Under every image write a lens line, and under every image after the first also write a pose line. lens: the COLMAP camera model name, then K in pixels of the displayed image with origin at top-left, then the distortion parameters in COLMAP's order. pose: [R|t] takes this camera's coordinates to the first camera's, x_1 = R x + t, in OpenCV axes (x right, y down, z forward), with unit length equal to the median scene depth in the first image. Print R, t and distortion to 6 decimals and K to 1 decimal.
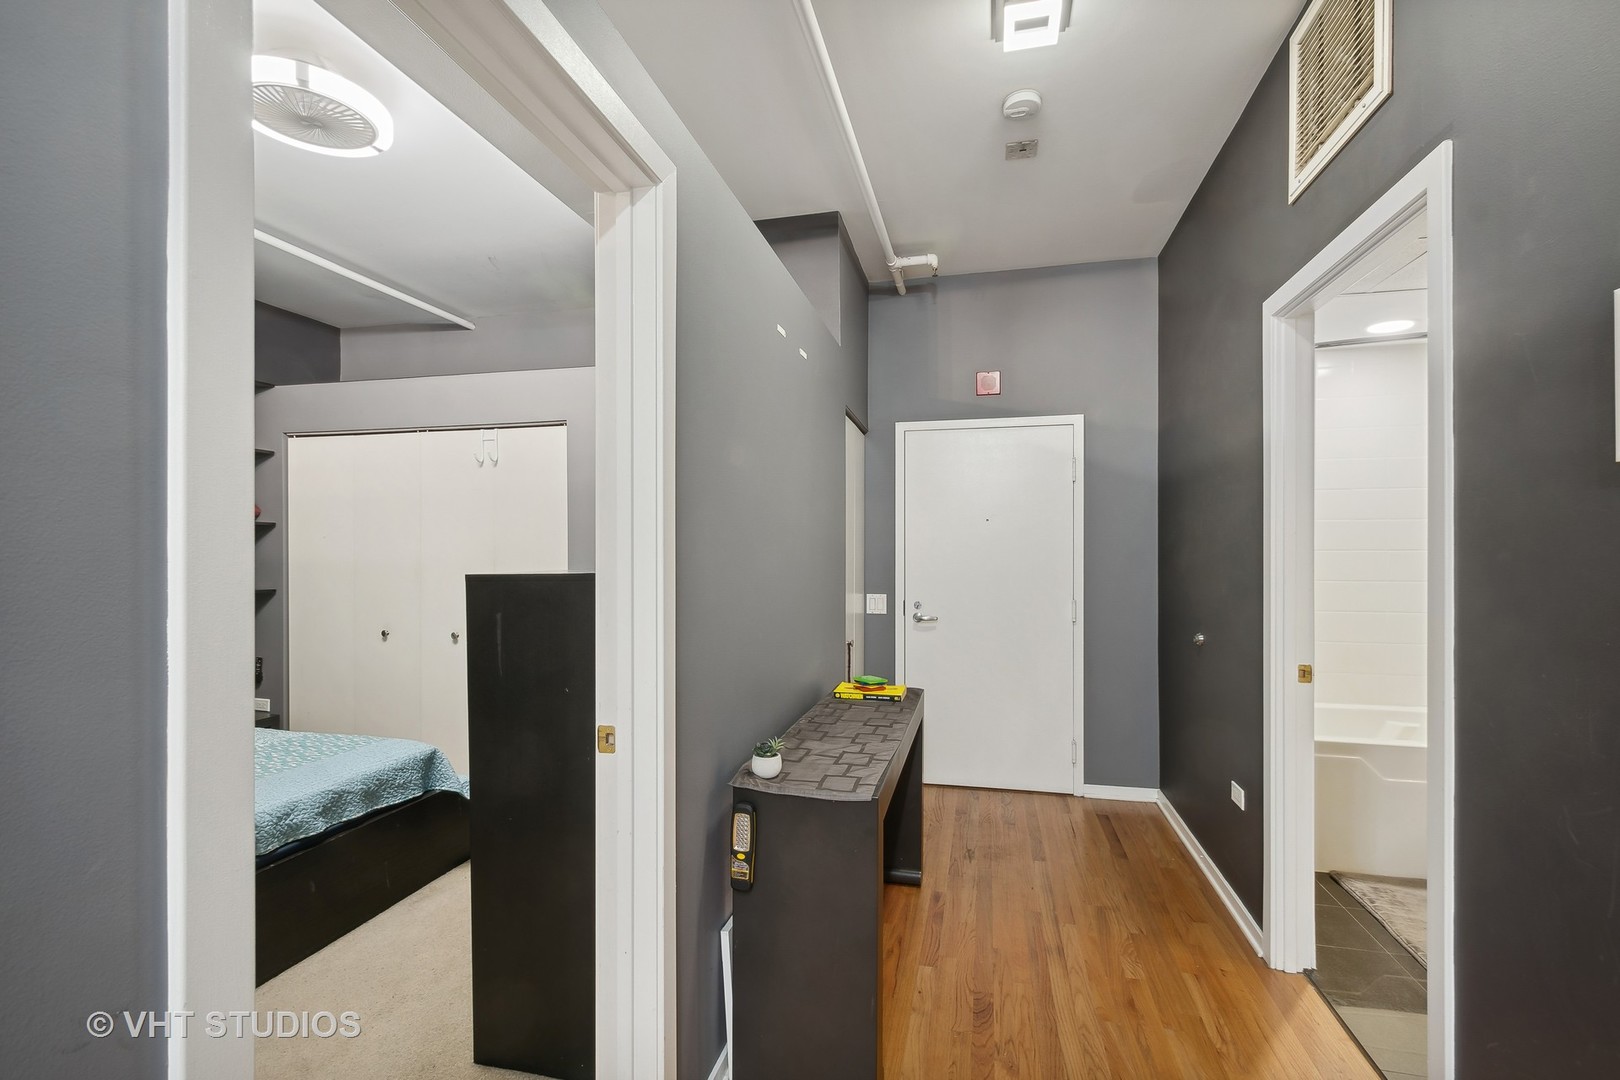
lens RADIAL K [[724.0, 0, 805.5], [0, 724.0, 549.3], [0, 0, 1]] dist [0.017568, 0.000286]
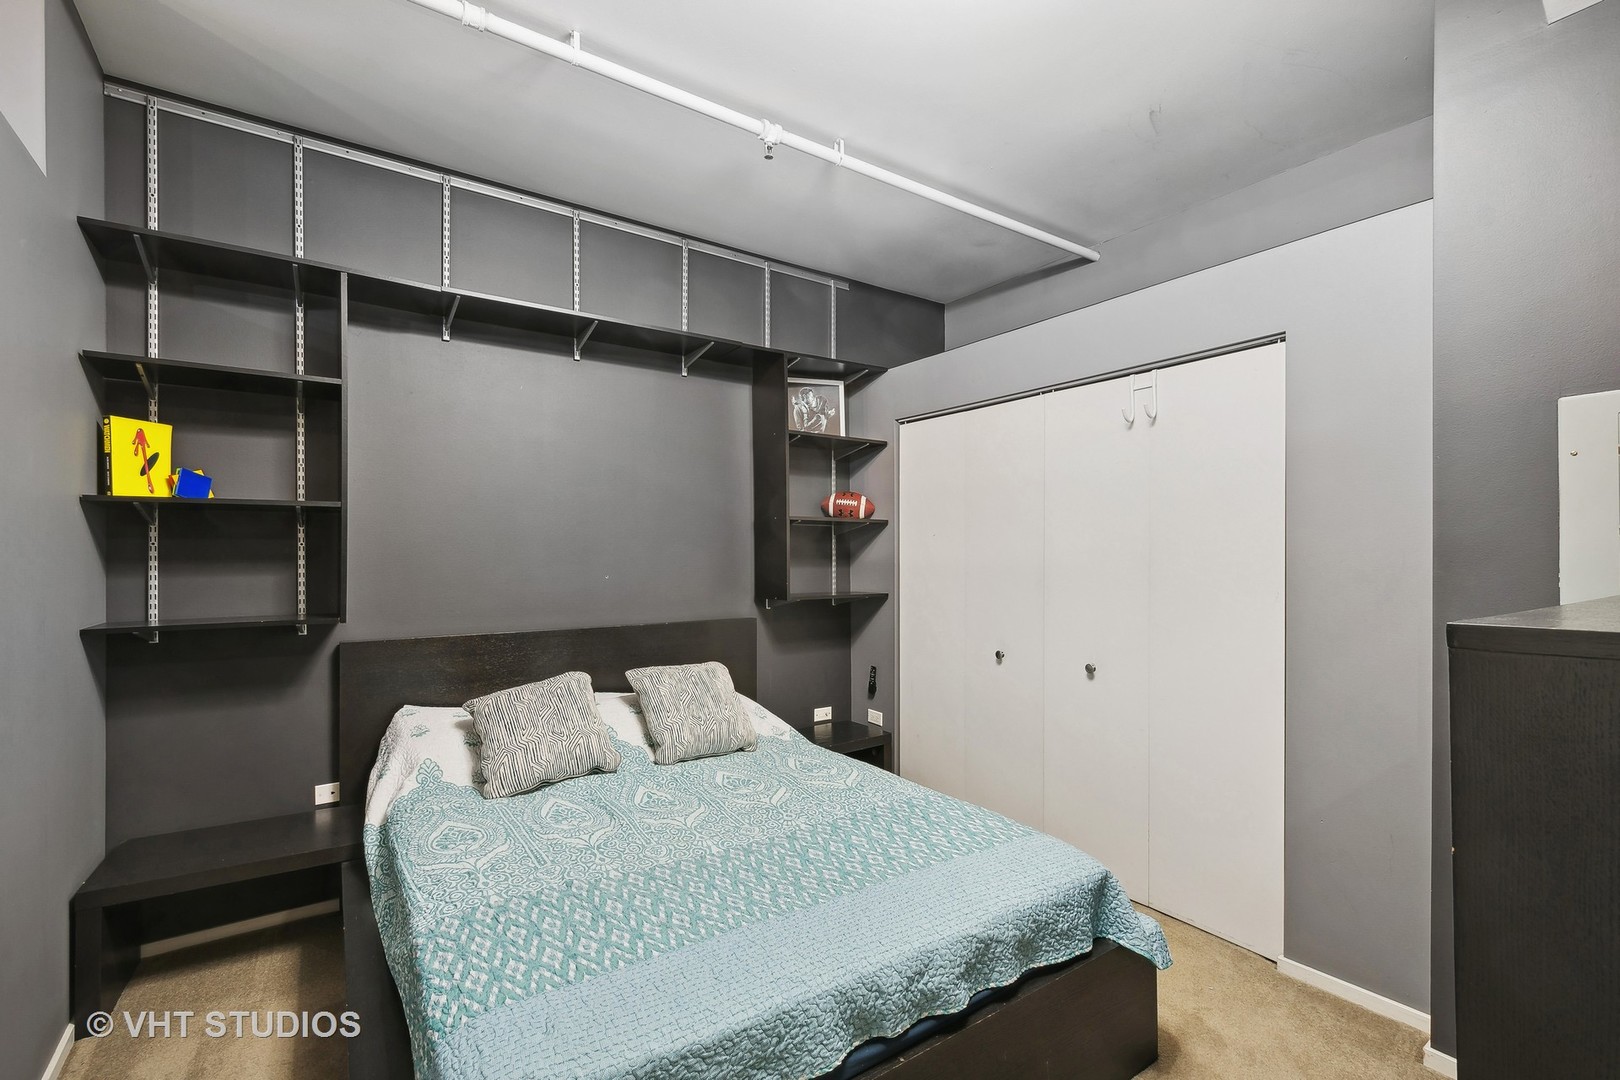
lens RADIAL K [[724.0, 0, 809.0], [0, 724.0, 547.4], [0, 0, 1]] dist [0.017568, 0.000286]
pose [[0.749795, -0.002799, -0.661665, -0.305975], [-0.000750, 0.999987, -0.005081, 0.003286], [0.661670, 0.004306, 0.749783, 0.392159]]
